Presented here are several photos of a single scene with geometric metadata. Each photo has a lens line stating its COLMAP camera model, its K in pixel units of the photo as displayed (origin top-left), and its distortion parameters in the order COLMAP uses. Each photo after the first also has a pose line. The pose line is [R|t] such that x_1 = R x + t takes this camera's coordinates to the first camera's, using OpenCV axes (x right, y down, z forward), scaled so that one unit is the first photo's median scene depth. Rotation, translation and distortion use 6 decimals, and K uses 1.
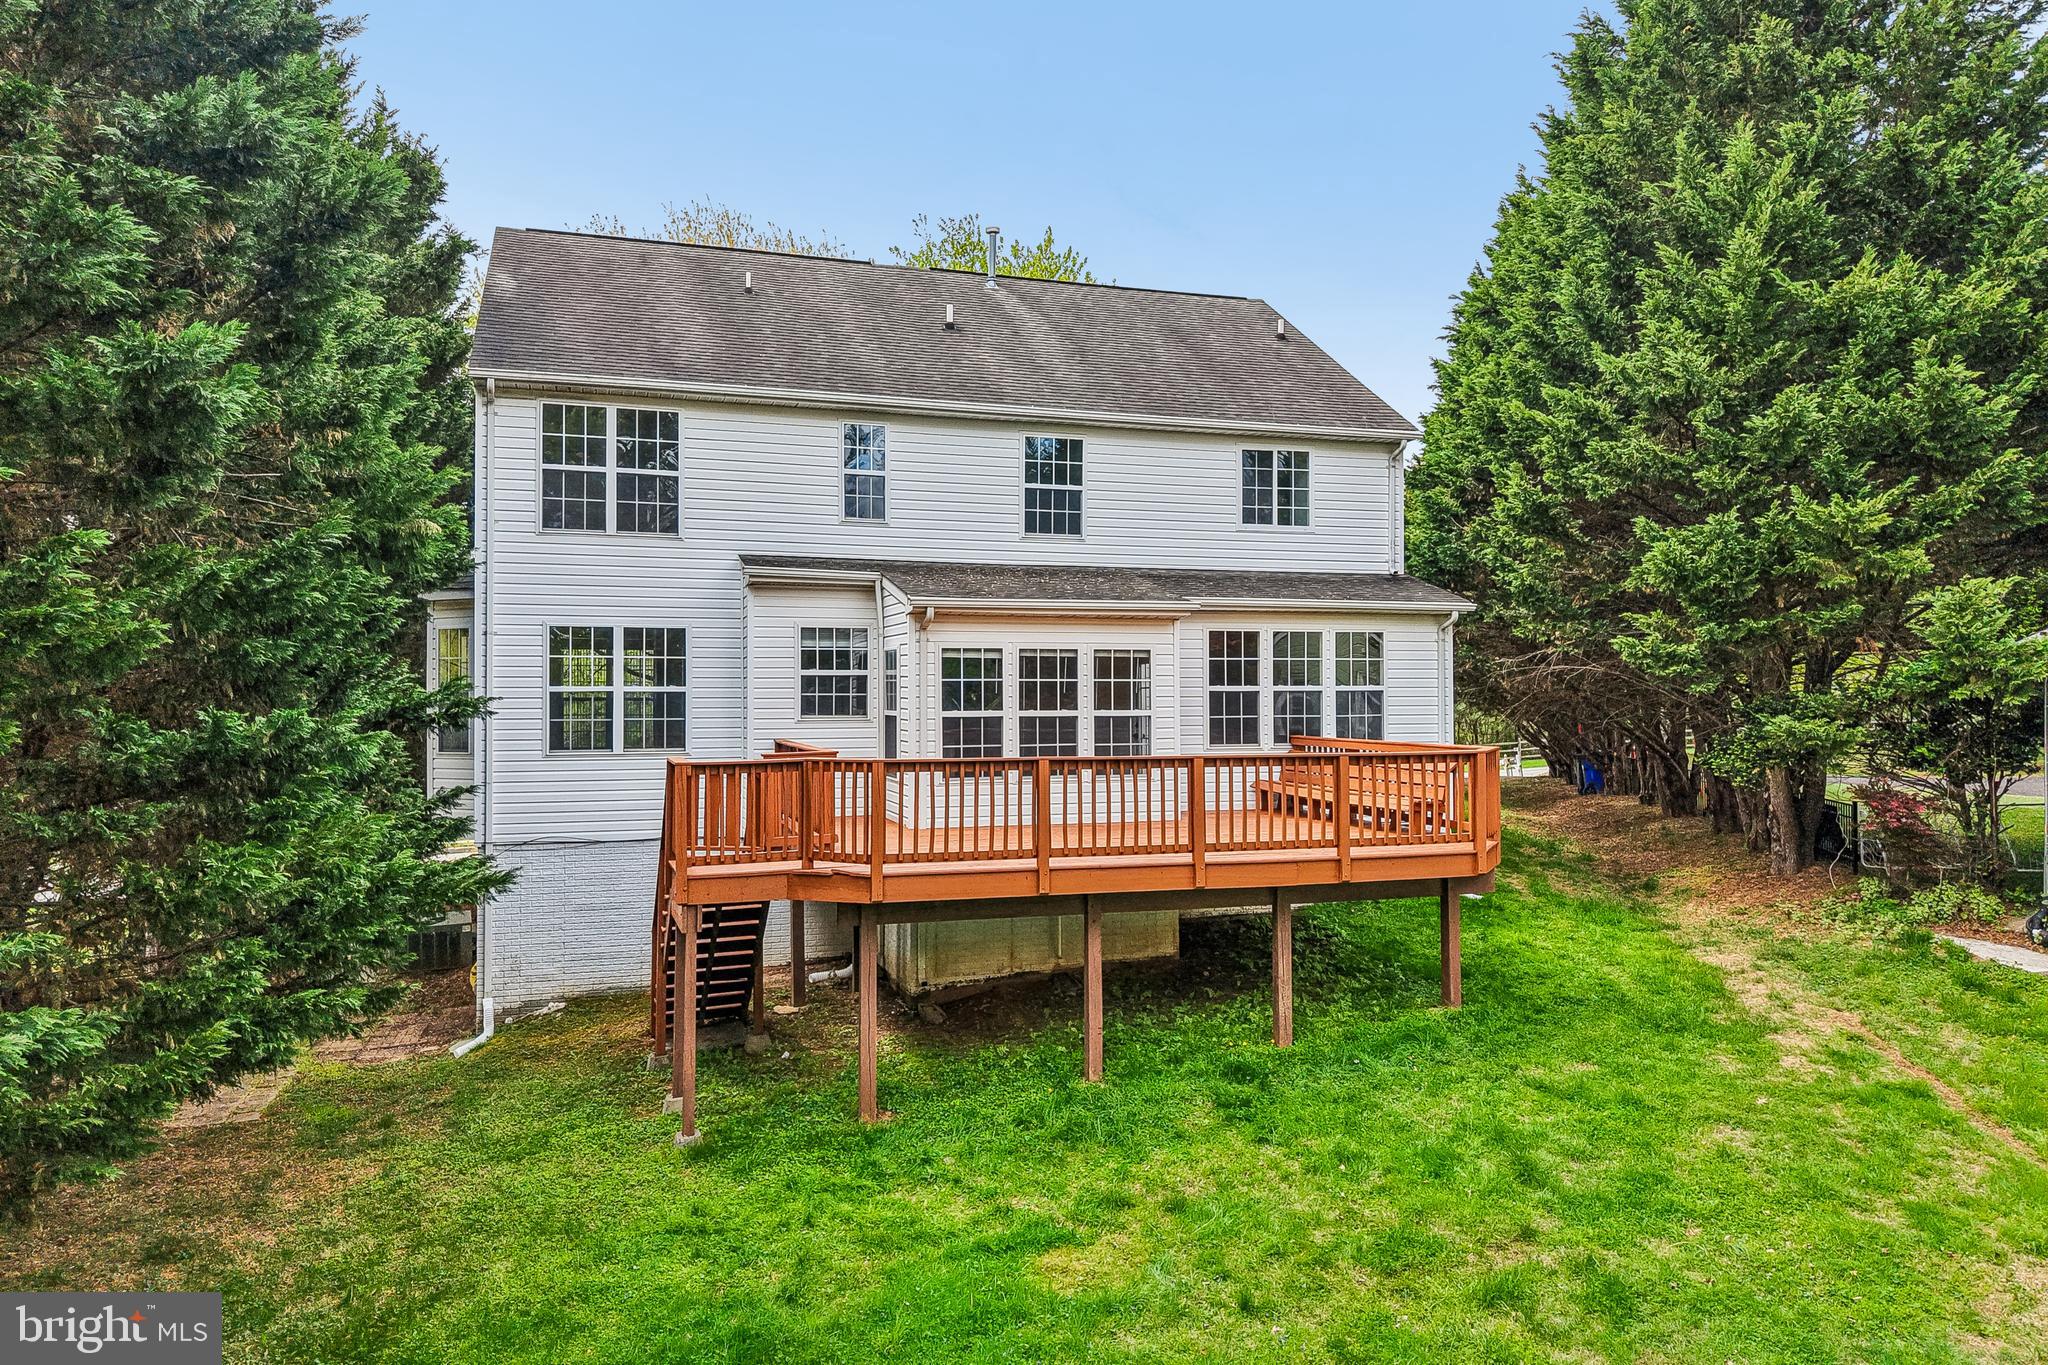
lens RADIAL K [[1373.5, 0, 1024.0], [0, 1373.5, 682.5], [0, 0, 1]] dist [0.035571, -0.040232]
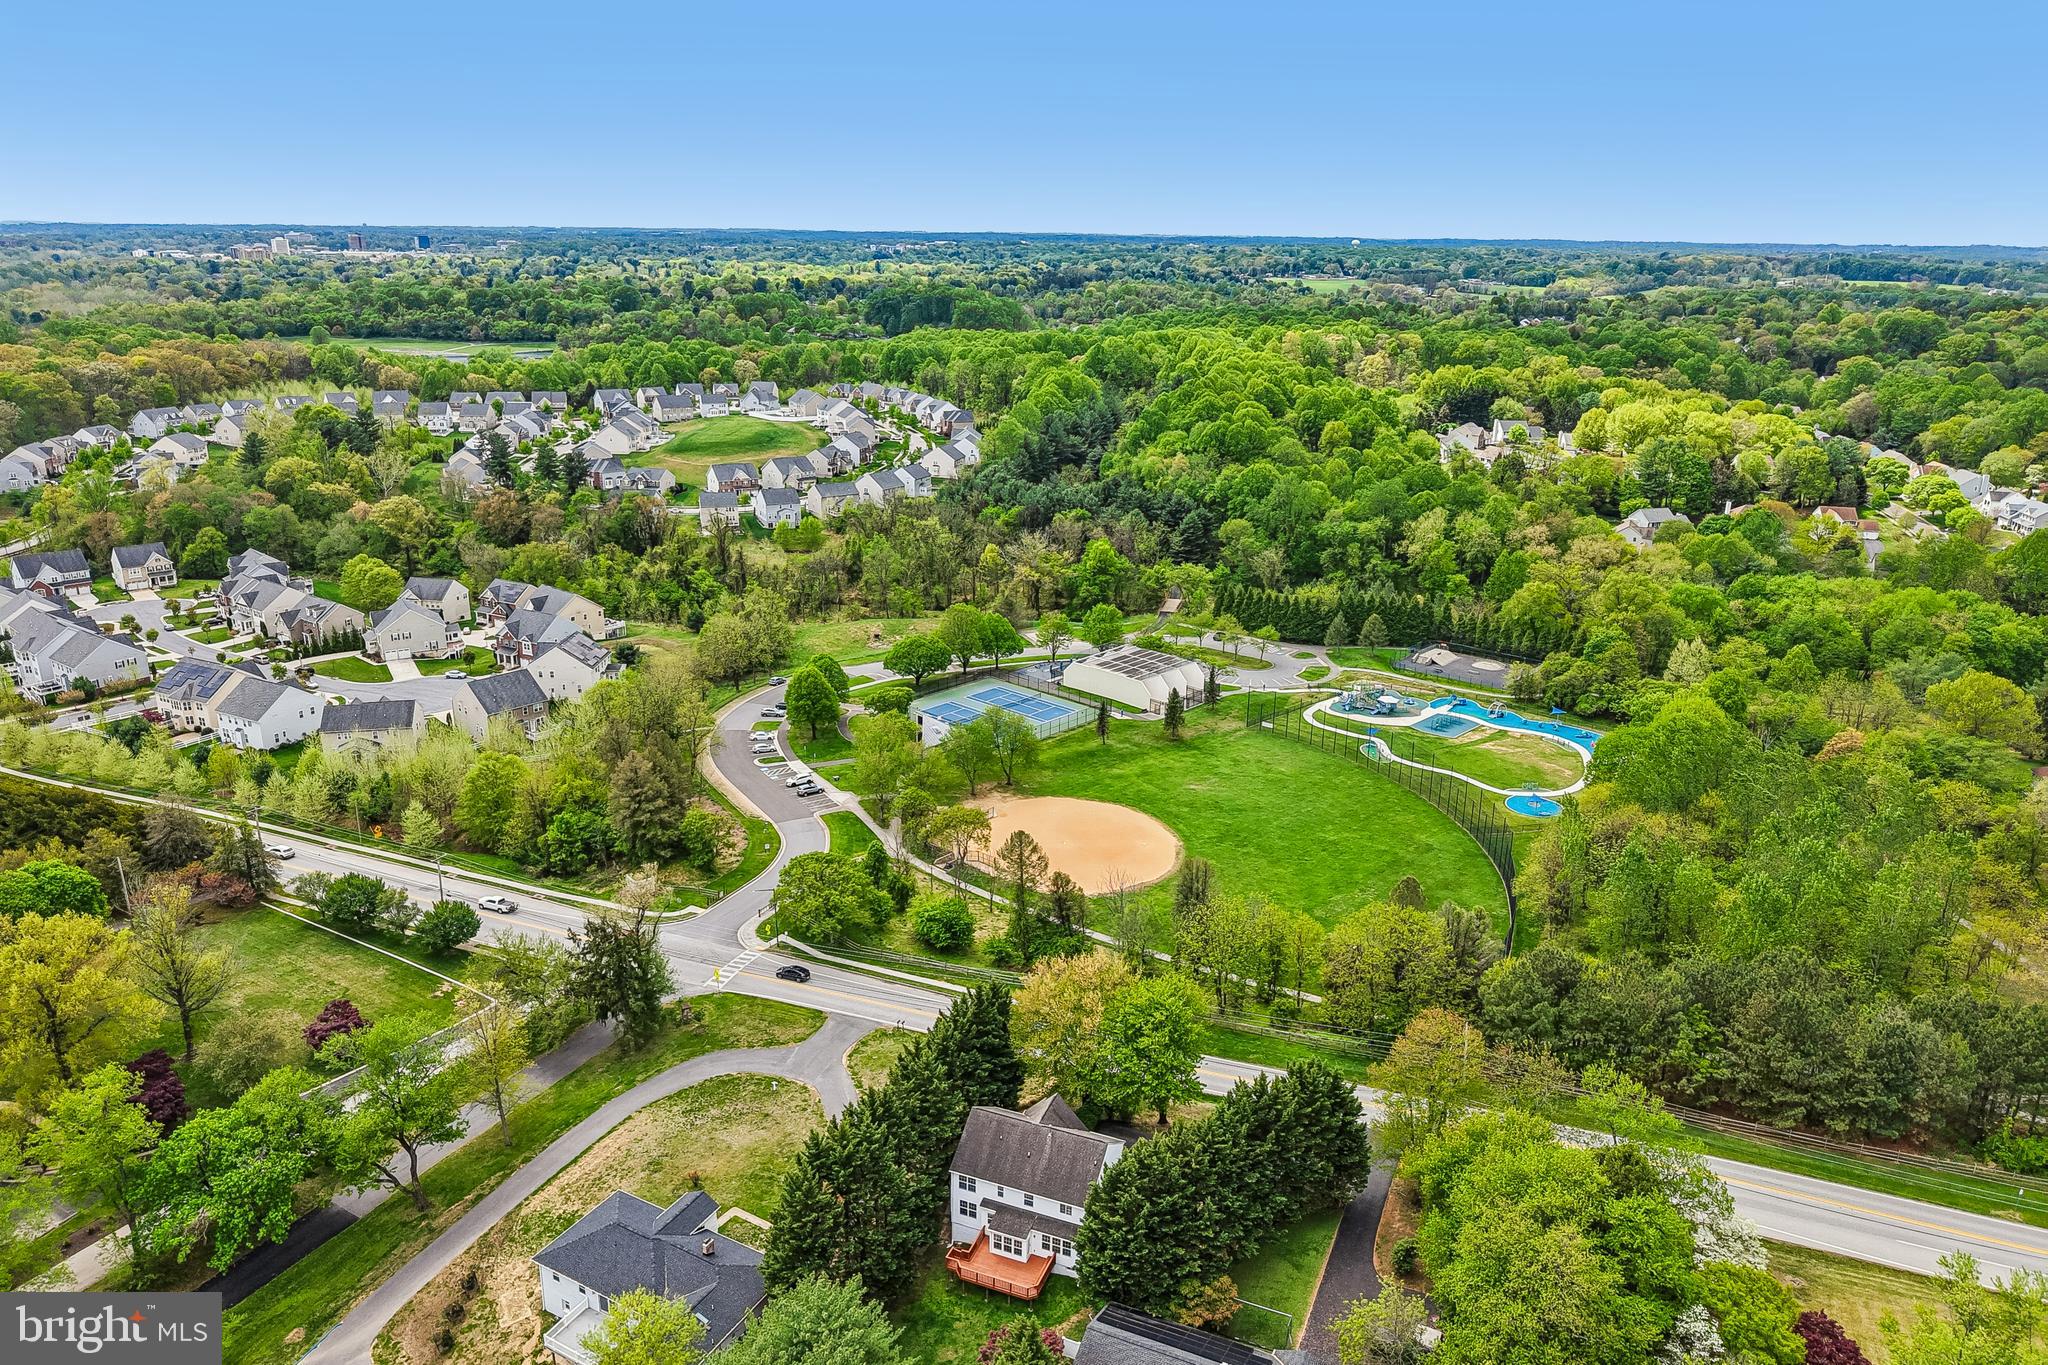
lens RADIAL K [[1373.5, 0, 1024.0], [0, 1373.5, 682.5], [0, 0, 1]] dist [0.035571, -0.040232]
pose [[0.765327, 0.206195, -0.609720, 3.693961], [-0.007312, 0.950021, 0.312100, -4.786781], [0.643600, -0.234401, 0.728585, -3.349963]]
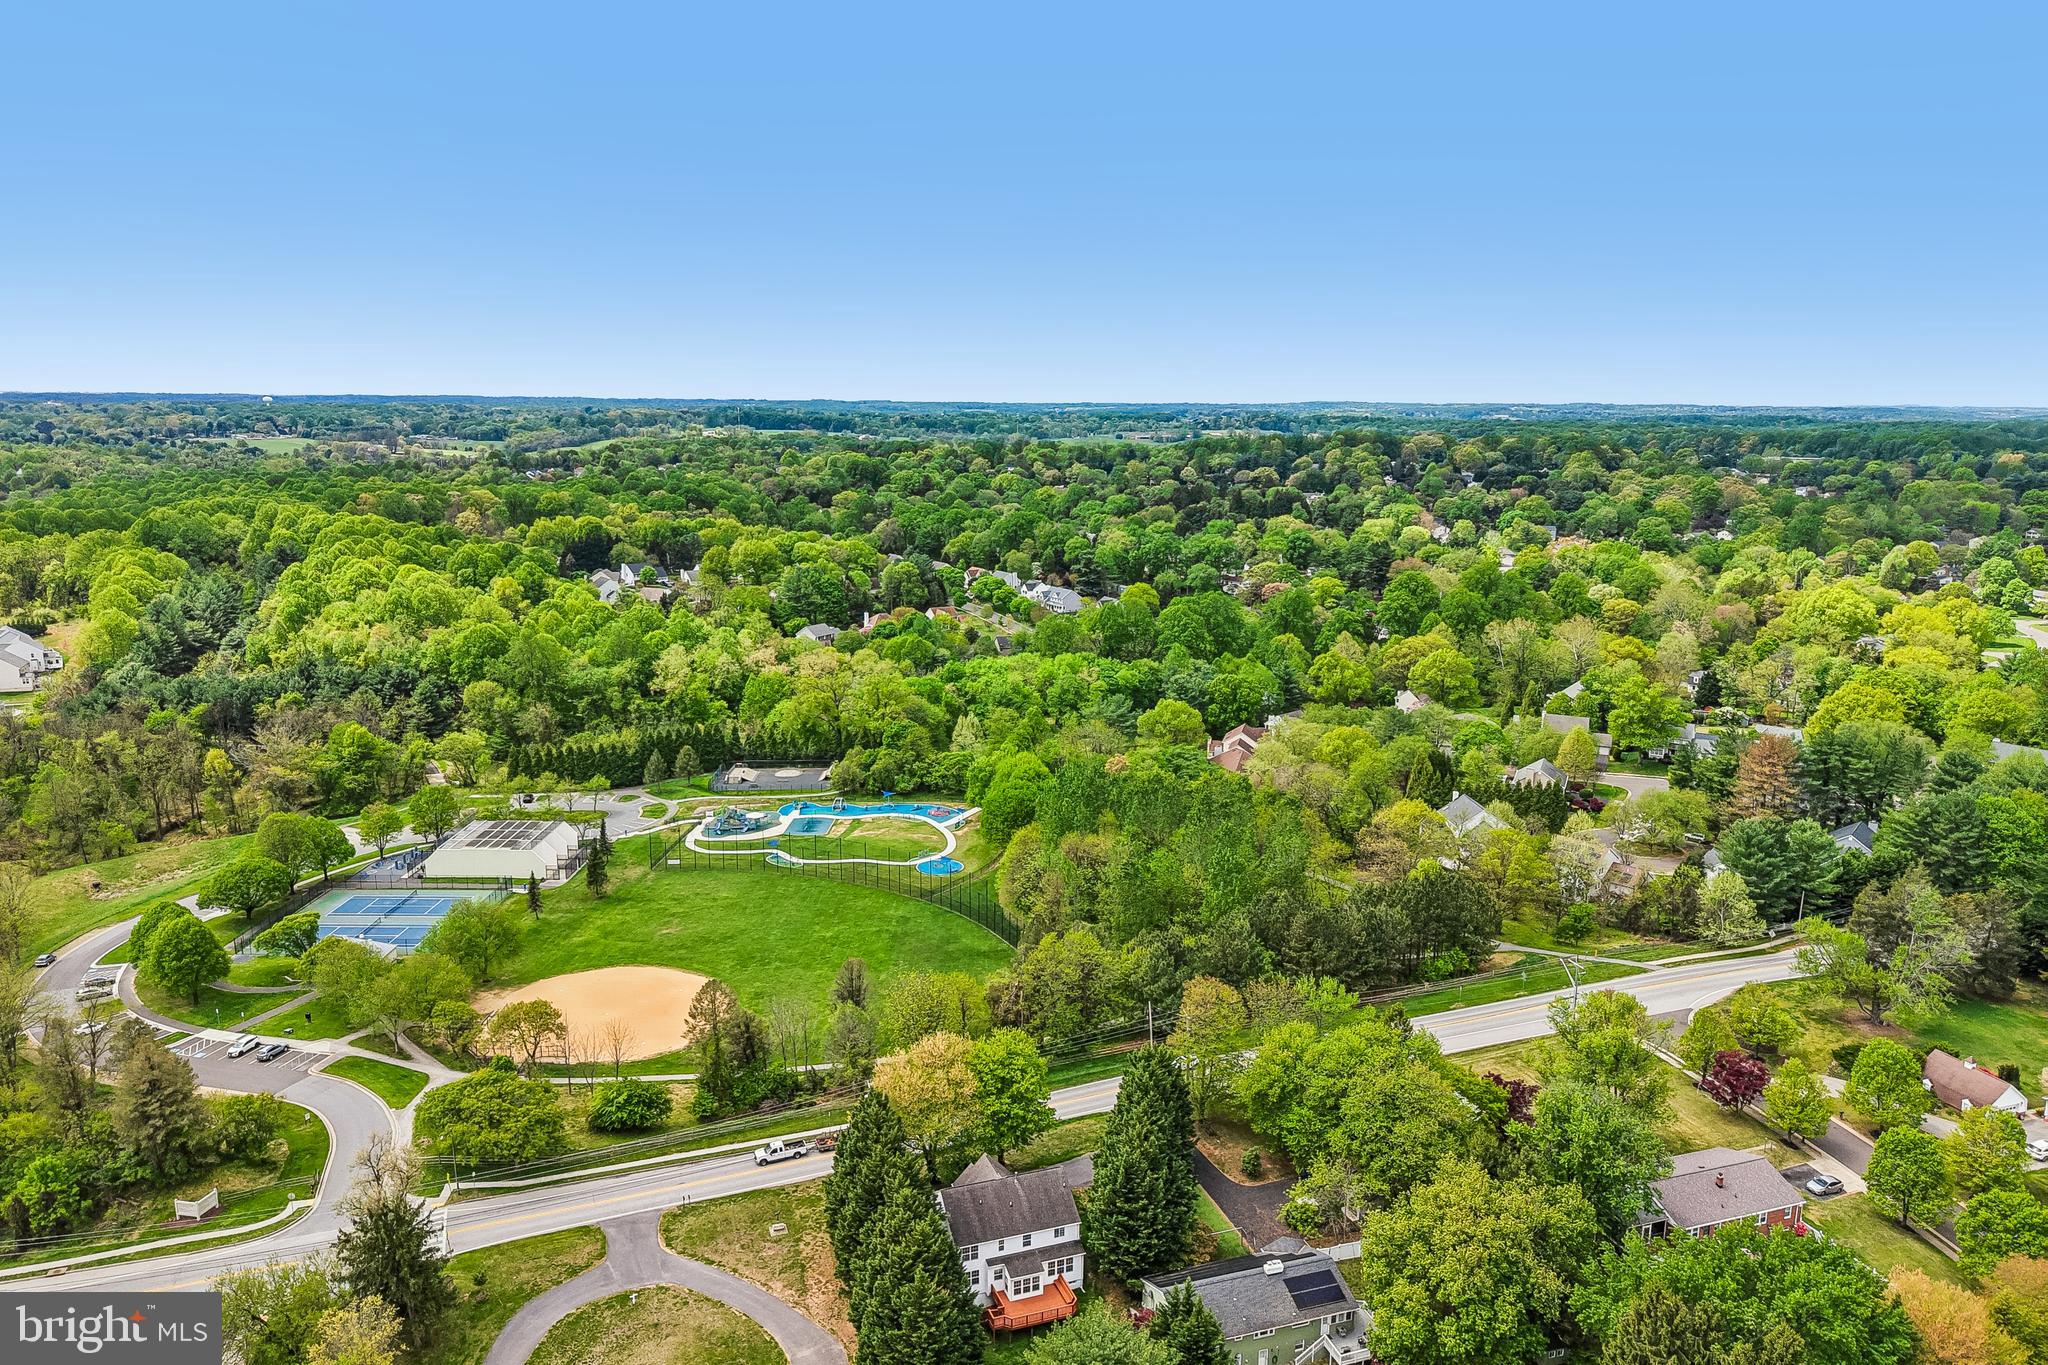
lens RADIAL K [[1373.5, 0, 1024.0], [0, 1373.5, 682.5], [0, 0, 1]] dist [0.035571, -0.040232]
pose [[0.999195, -0.005875, 0.039695, -0.286493], [-0.002496, 0.978208, 0.207613, -4.898147], [-0.040050, -0.207545, 0.977405, -5.920627]]
